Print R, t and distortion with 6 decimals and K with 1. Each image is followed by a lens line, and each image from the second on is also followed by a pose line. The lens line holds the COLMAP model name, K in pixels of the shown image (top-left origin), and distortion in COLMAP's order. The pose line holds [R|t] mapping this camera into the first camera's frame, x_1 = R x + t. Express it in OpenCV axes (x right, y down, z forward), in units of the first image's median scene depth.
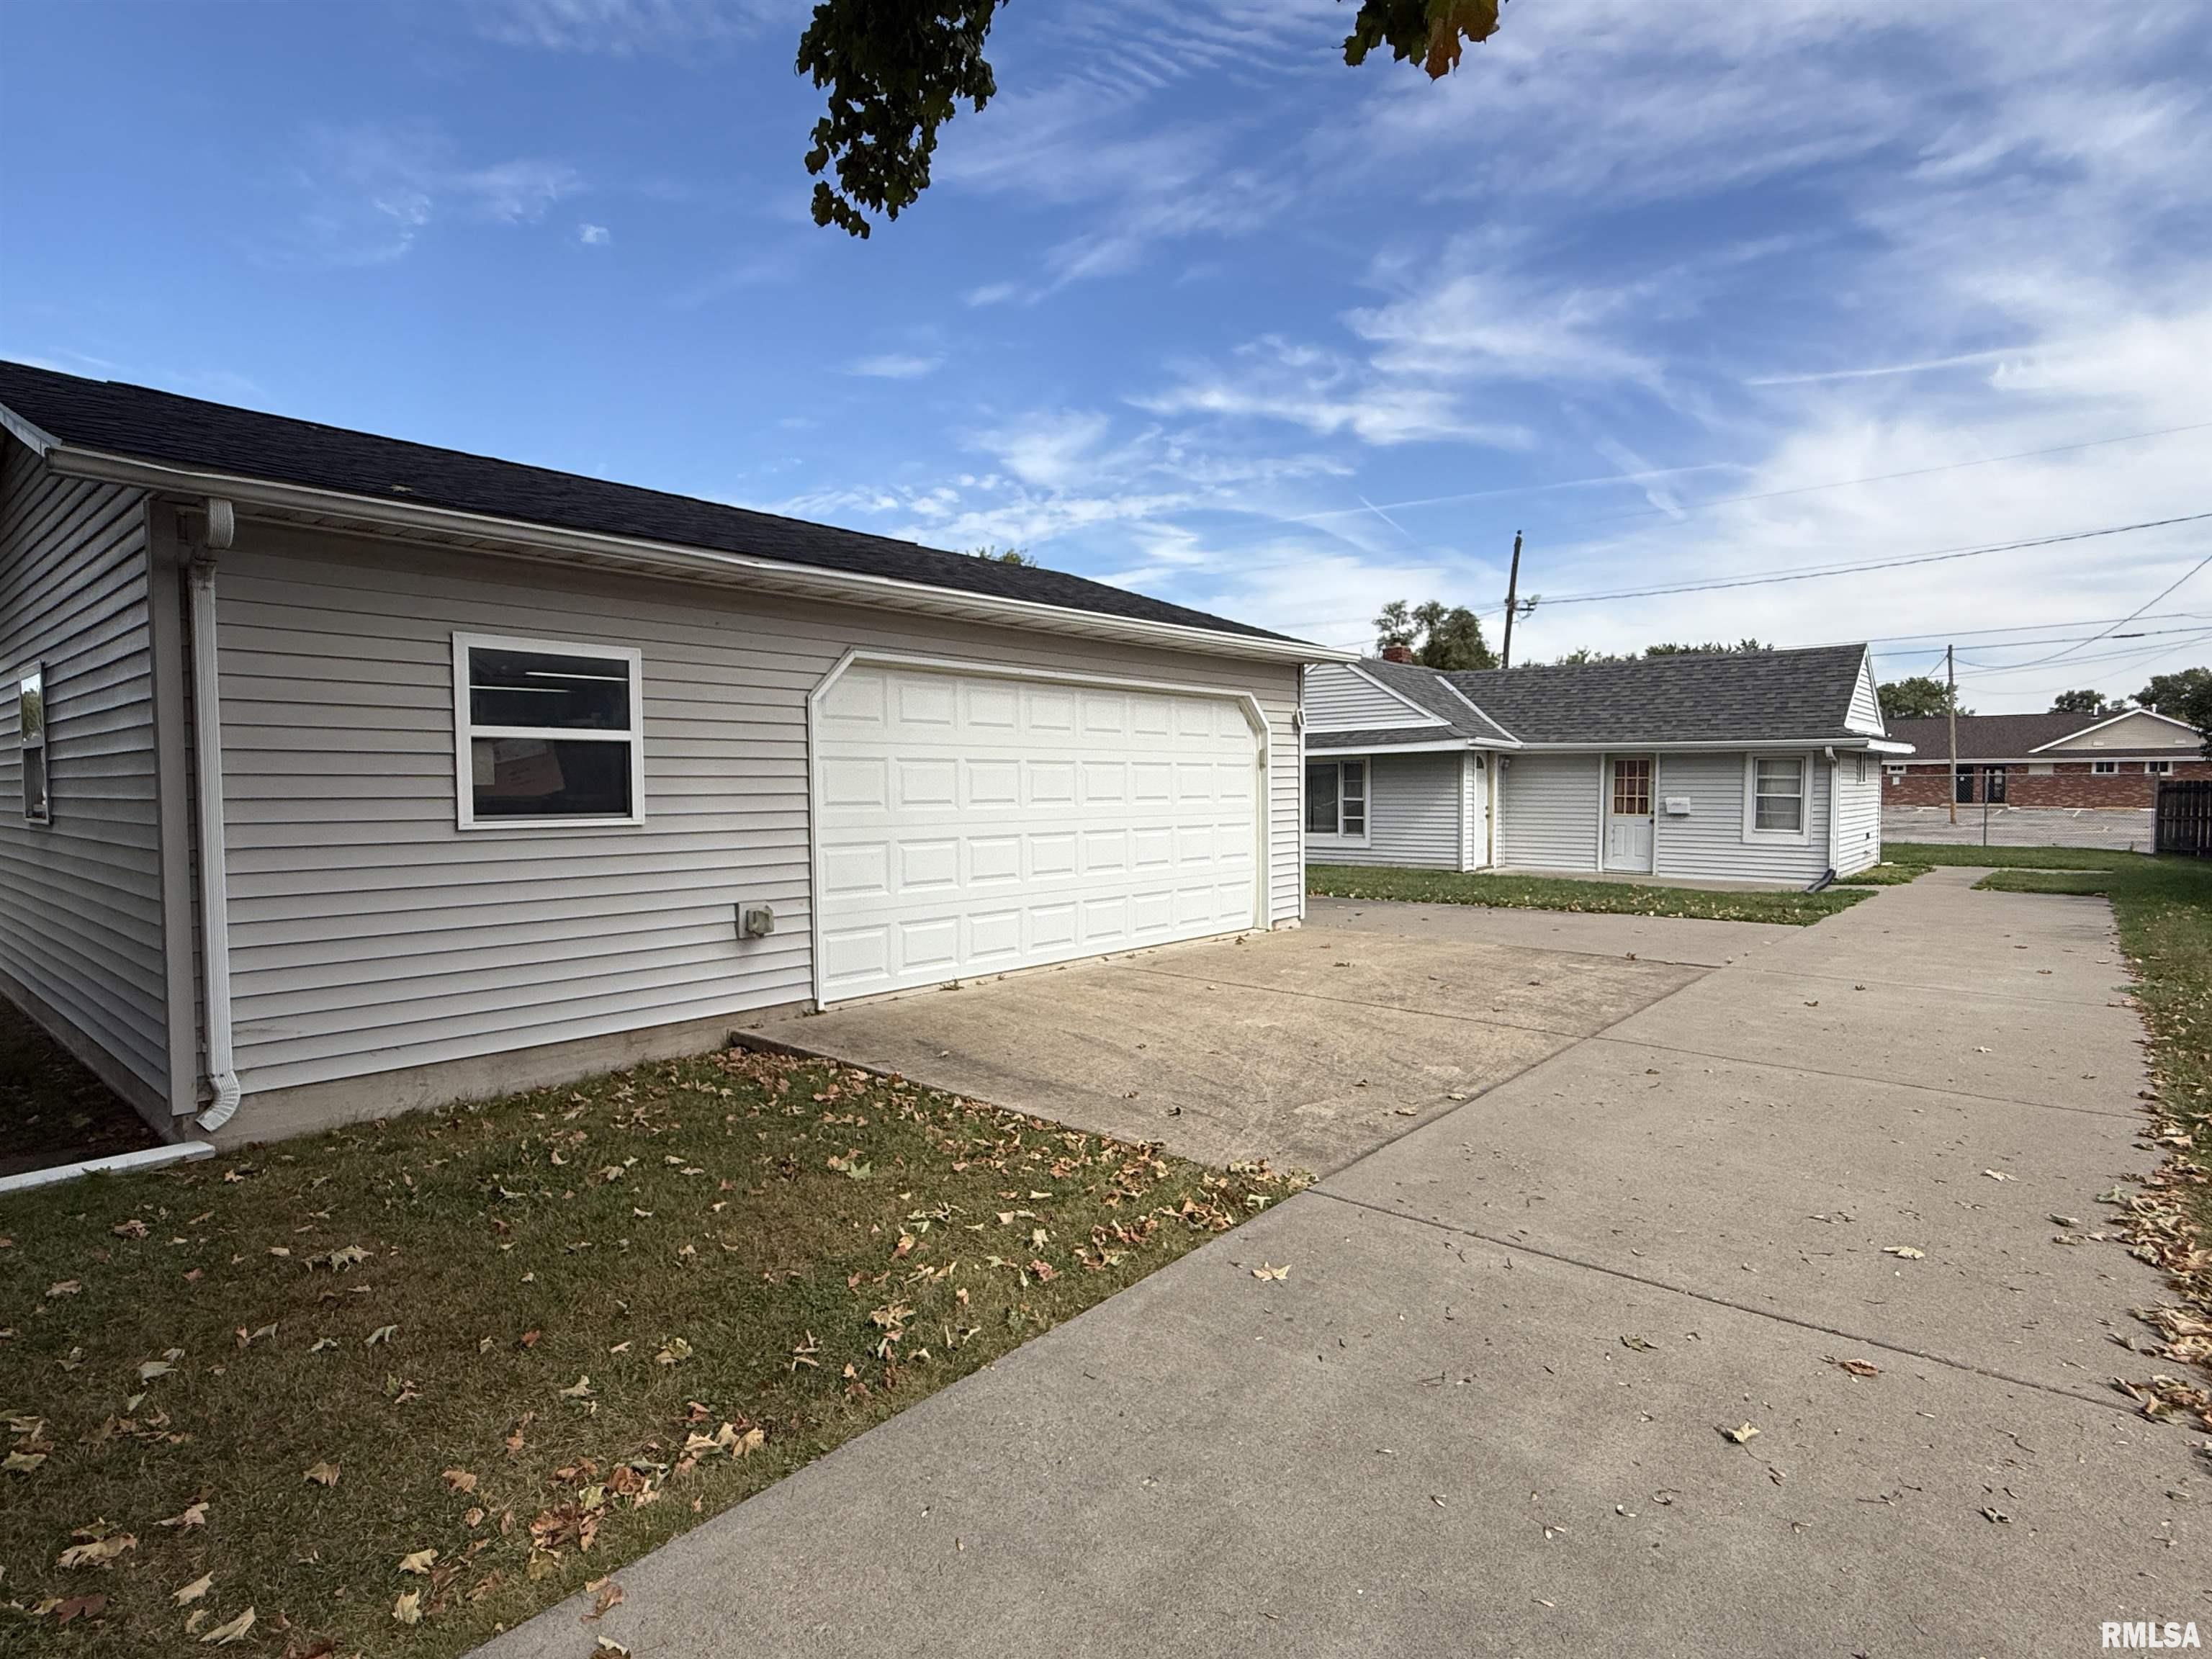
lens RADIAL K [[1146.2, 0, 1110.0], [0, 1146.2, 823.6], [0, 0, 1]] dist [-0.011645, 0.000395]
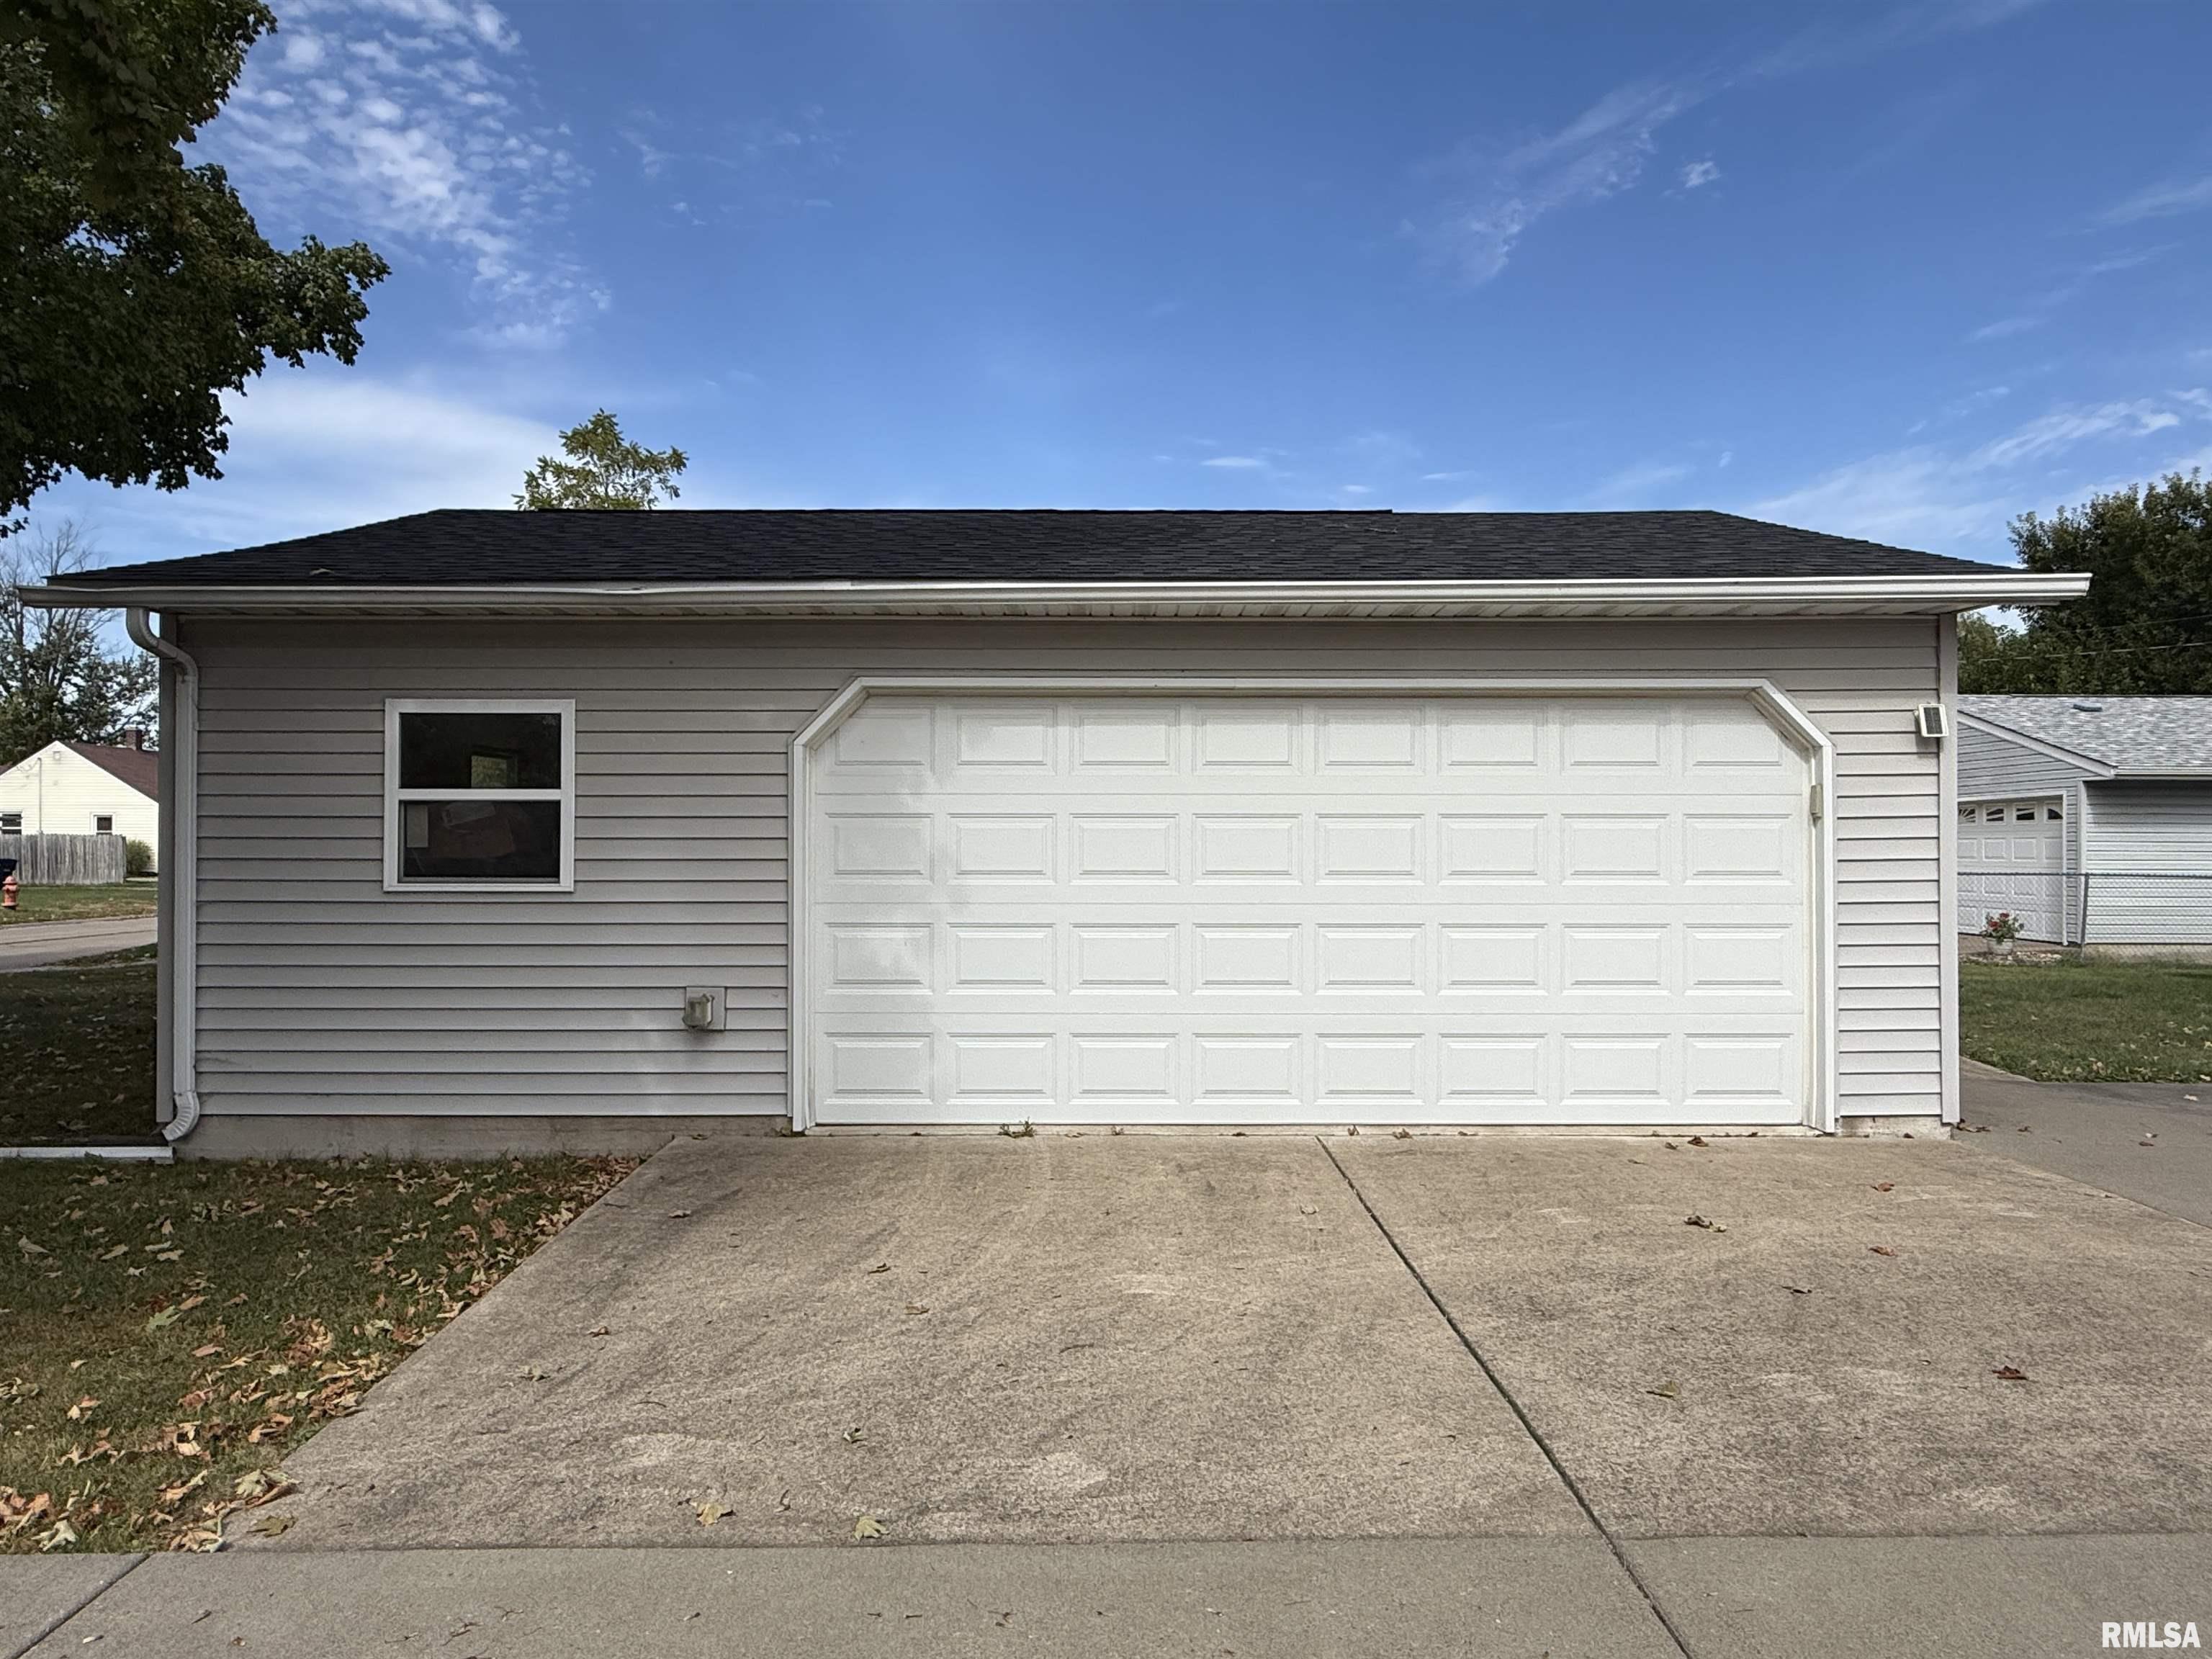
lens RADIAL K [[1367.2, 0, 1106.0], [0, 1367.2, 829.5], [0, 0, 1]] dist [0.001153, 0.001842]
pose [[0.654864, 0.000778, -0.755746, 0.702905], [-0.029678, 0.999255, -0.024687, -0.034617], [0.755164, 0.038596, 0.654399, 0.612207]]
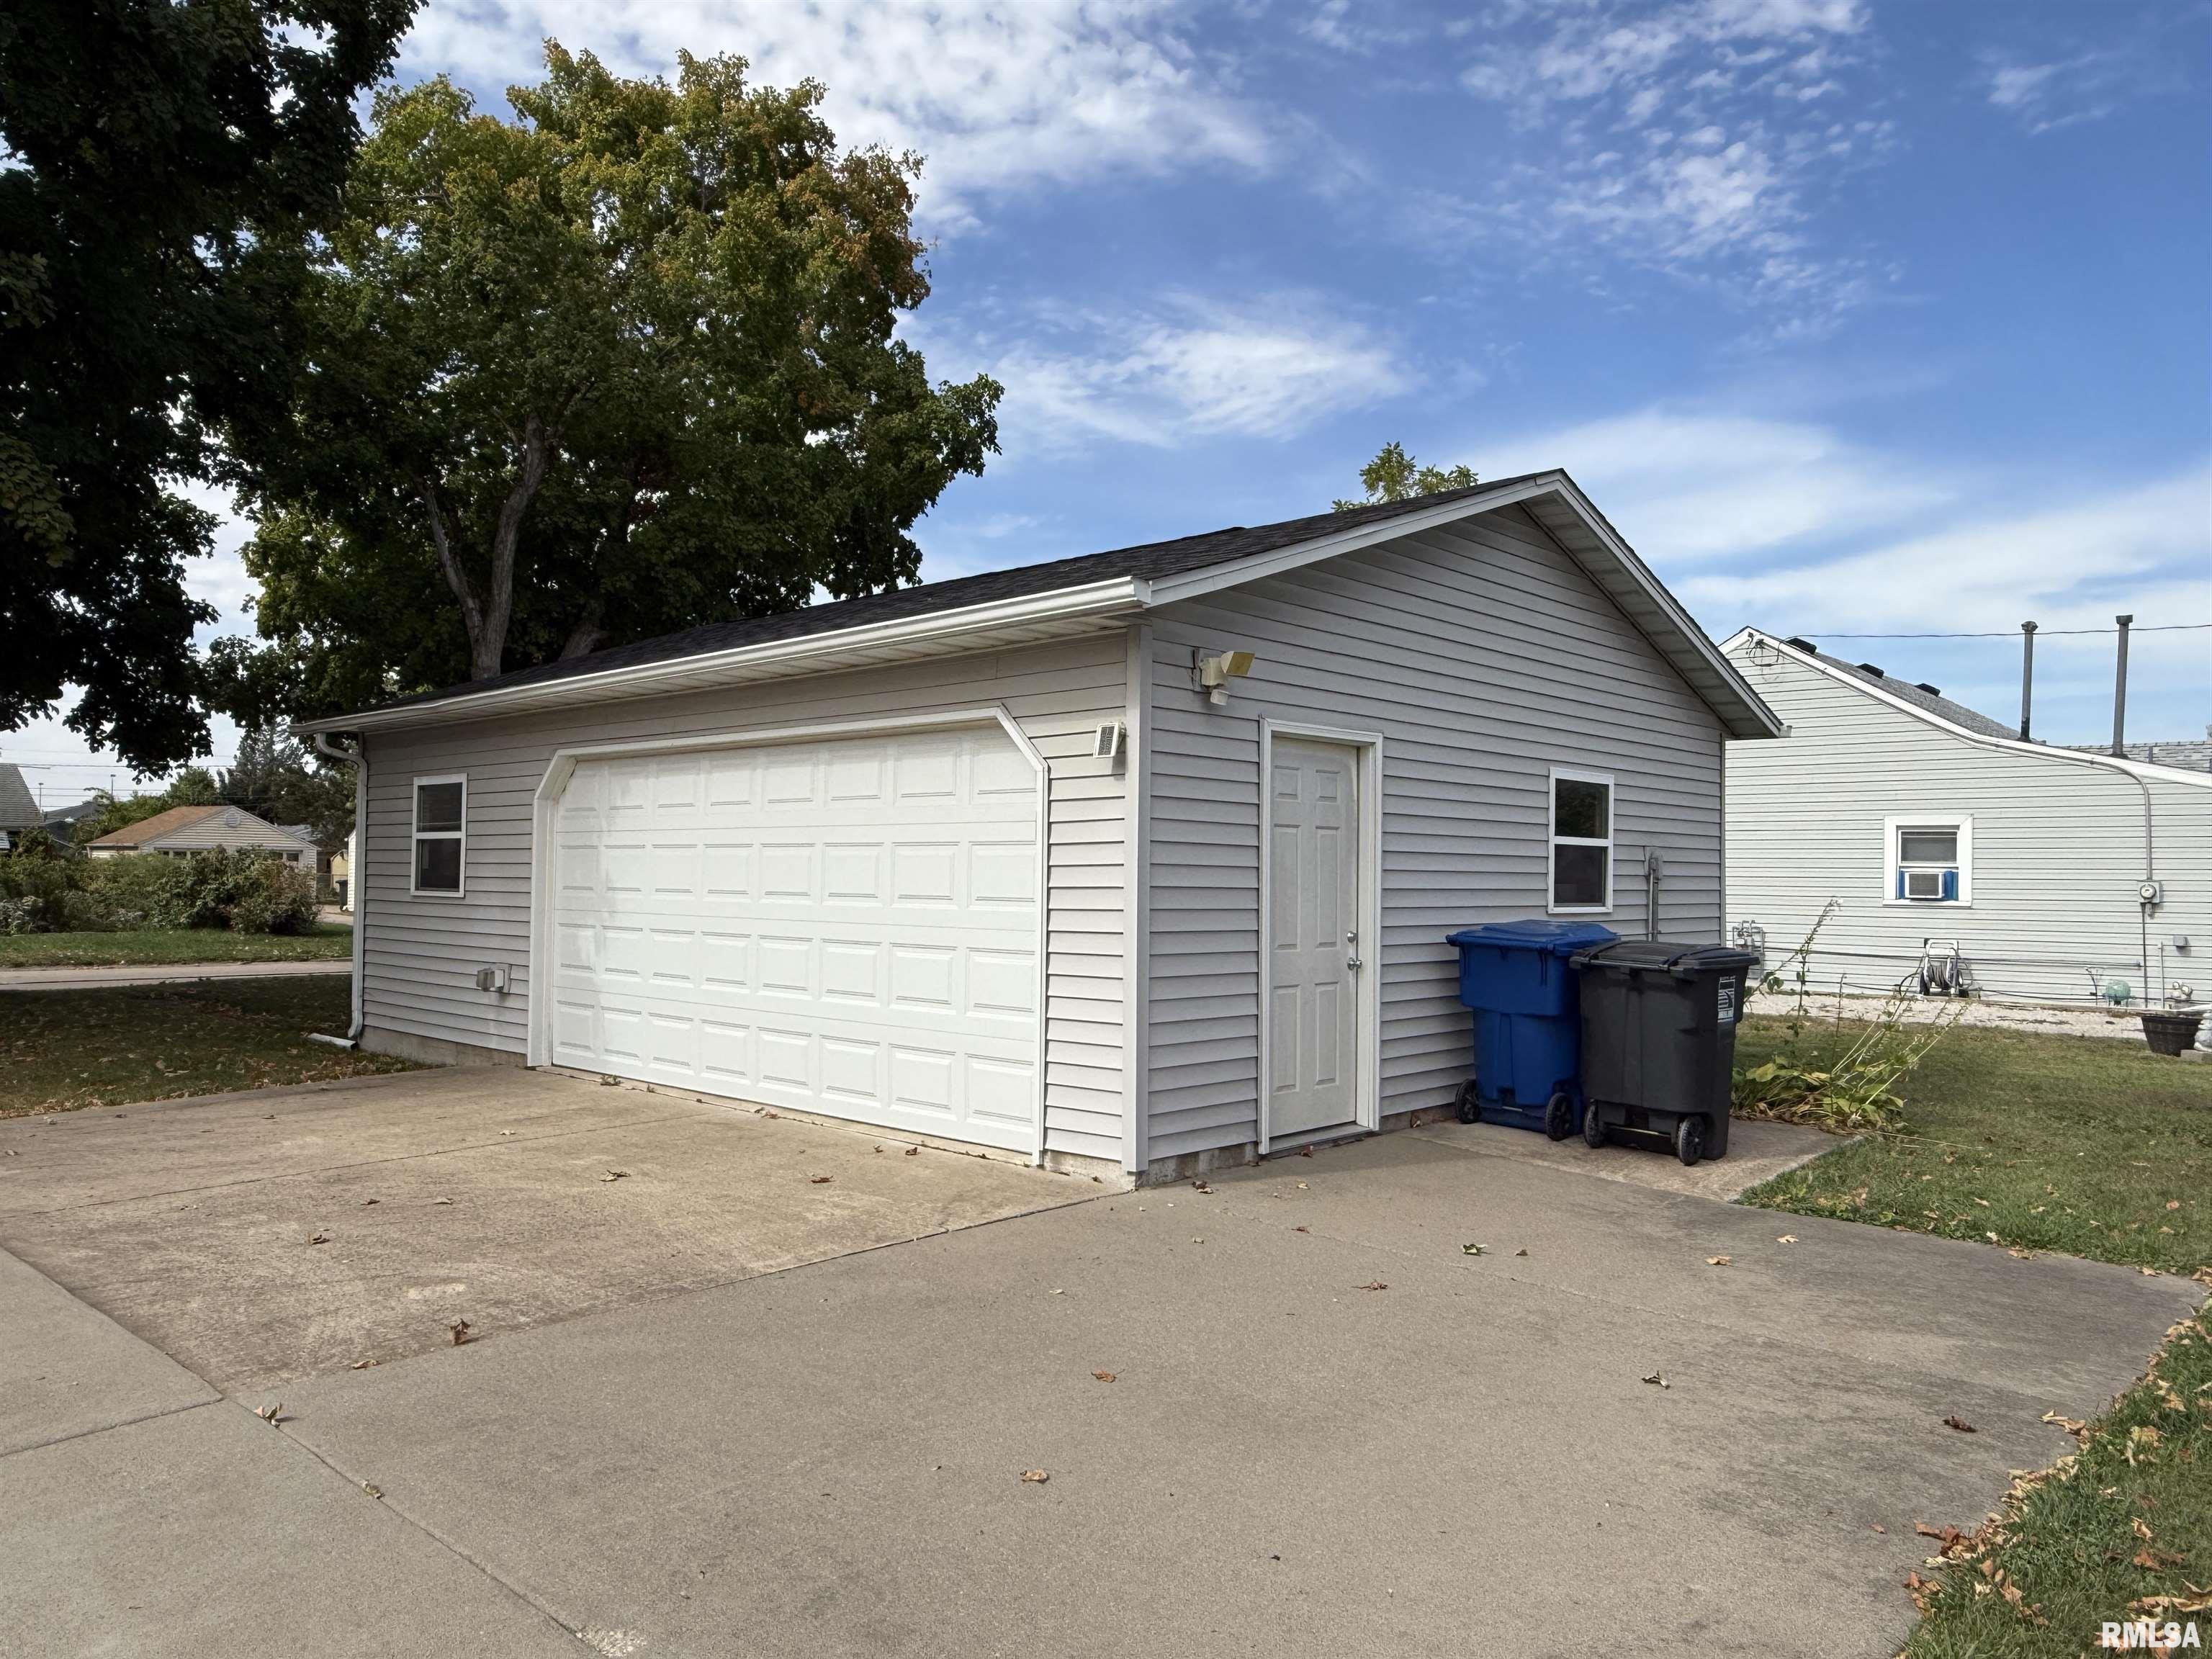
lens RADIAL K [[1538.9, 0, 1099.8], [0, 1538.9, 841.0], [0, 0, 1]] dist [0.000032, -0.000040]
pose [[-0.038674, -0.013904, -0.999155, 1.473493], [-0.040906, 0.999087, -0.012320, -0.078207], [0.998414, 0.040395, -0.039207, 1.875551]]
